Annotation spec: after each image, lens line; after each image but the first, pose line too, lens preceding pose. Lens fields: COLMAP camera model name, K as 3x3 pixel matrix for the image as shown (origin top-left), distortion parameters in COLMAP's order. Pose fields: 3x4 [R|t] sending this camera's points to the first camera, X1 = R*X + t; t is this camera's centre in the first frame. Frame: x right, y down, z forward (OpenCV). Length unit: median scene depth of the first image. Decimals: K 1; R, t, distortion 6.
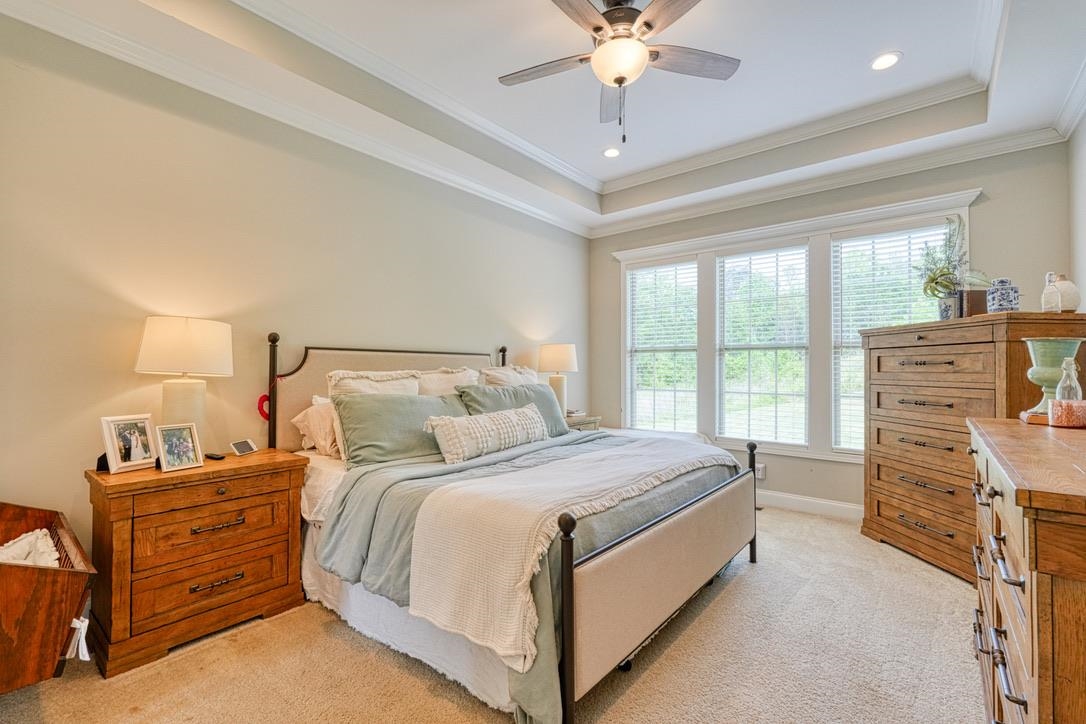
lens RADIAL K [[480.4, 0, 547.0], [0, 480.4, 360.8], [0, 0, 1]] dist [0.007614, -0.000519]
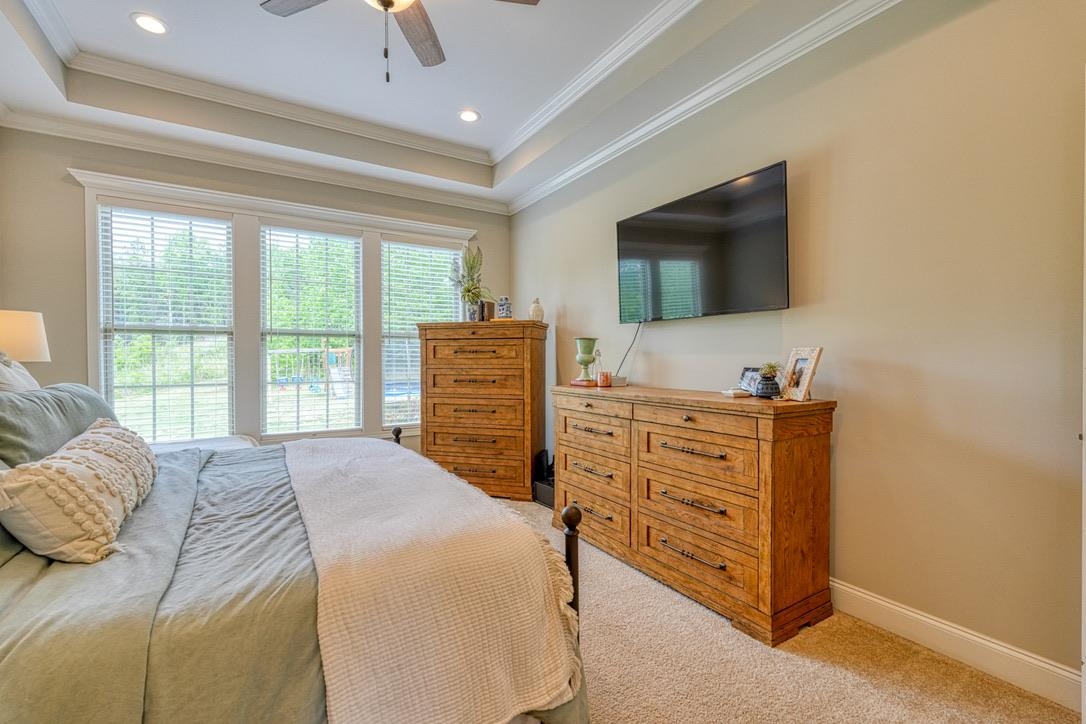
lens RADIAL K [[480.4, 0, 548.5], [0, 480.4, 362.7], [0, 0, 1]] dist [0.007614, -0.000519]
pose [[0.315087, -0.016967, 0.948911, -0.399994], [-0.013434, 0.999660, 0.022335, 0.002908], [-0.948968, -0.019785, 0.314752, 0.337261]]
